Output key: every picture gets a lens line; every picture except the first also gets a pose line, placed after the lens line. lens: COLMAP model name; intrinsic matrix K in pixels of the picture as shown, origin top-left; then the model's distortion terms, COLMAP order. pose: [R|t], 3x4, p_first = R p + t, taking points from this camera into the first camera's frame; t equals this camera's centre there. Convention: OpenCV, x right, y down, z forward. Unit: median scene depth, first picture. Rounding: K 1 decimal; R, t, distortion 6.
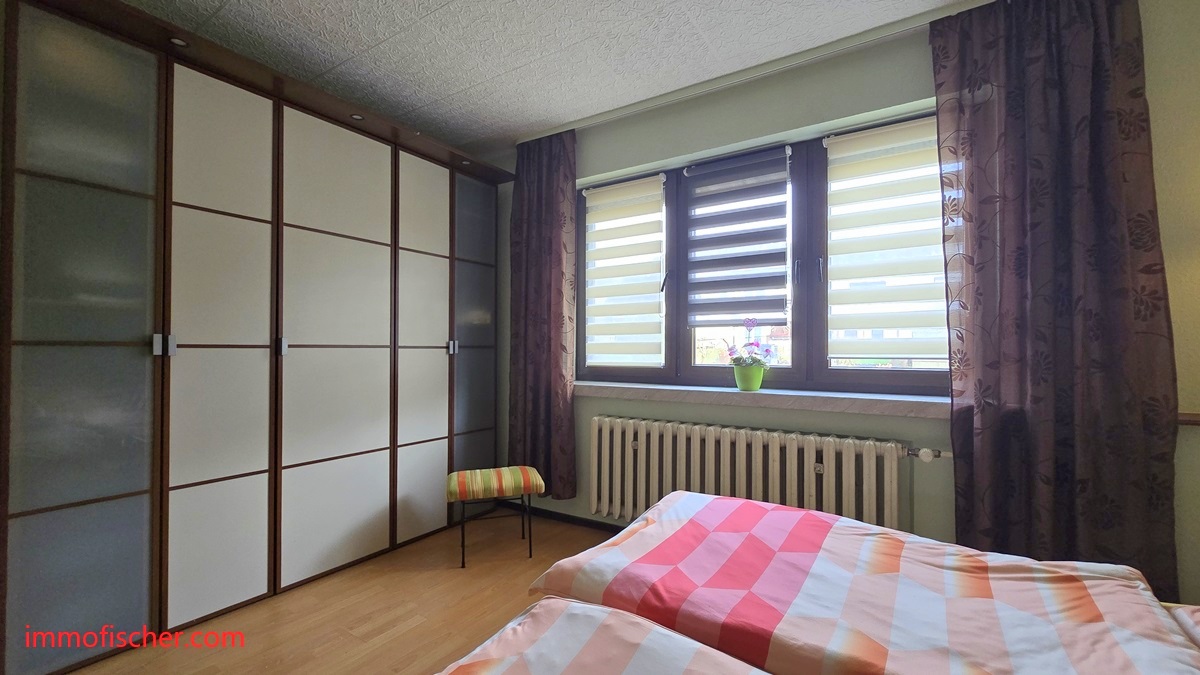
lens RADIAL K [[488.9, 0, 609.5], [0, 488.9, 345.5], [0, 0, 1]] dist [-0.001866, -0.000685]
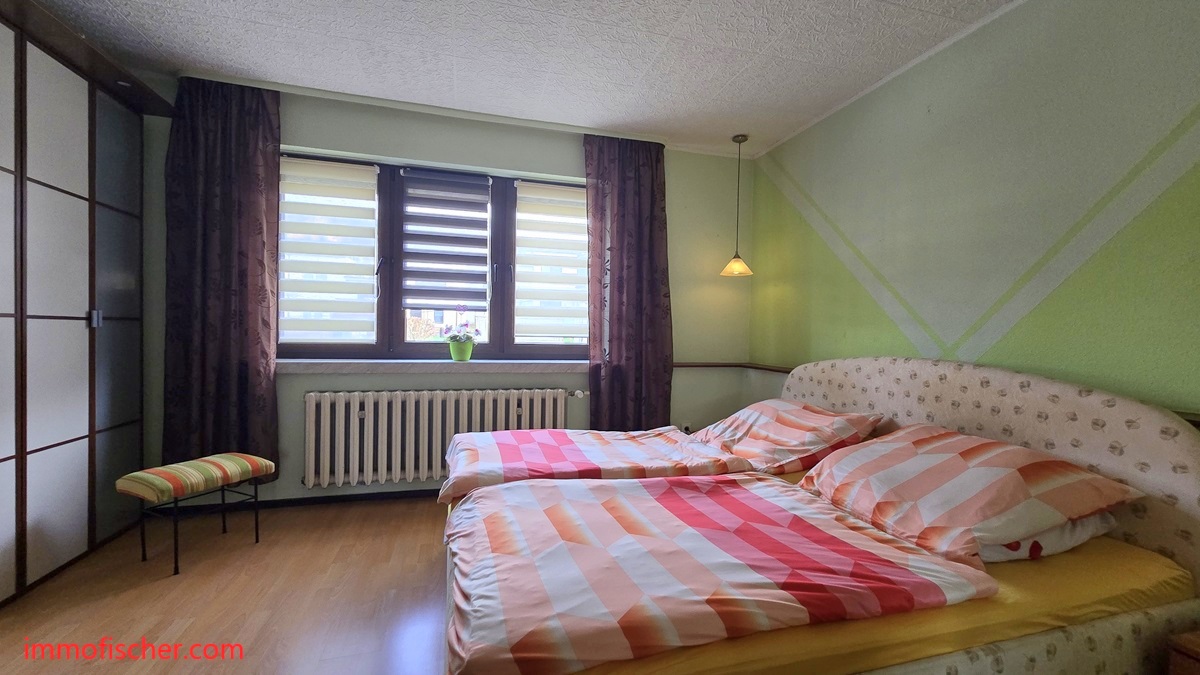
lens RADIAL K [[488.9, 0, 609.5], [0, 488.9, 345.5], [0, 0, 1]] dist [-0.001866, -0.000685]
pose [[0.646743, -0.006085, 0.762684, -0.438999], [-0.025203, 0.999252, 0.029344, 0.003228], [-0.762291, -0.038200, 0.646106, -0.127168]]
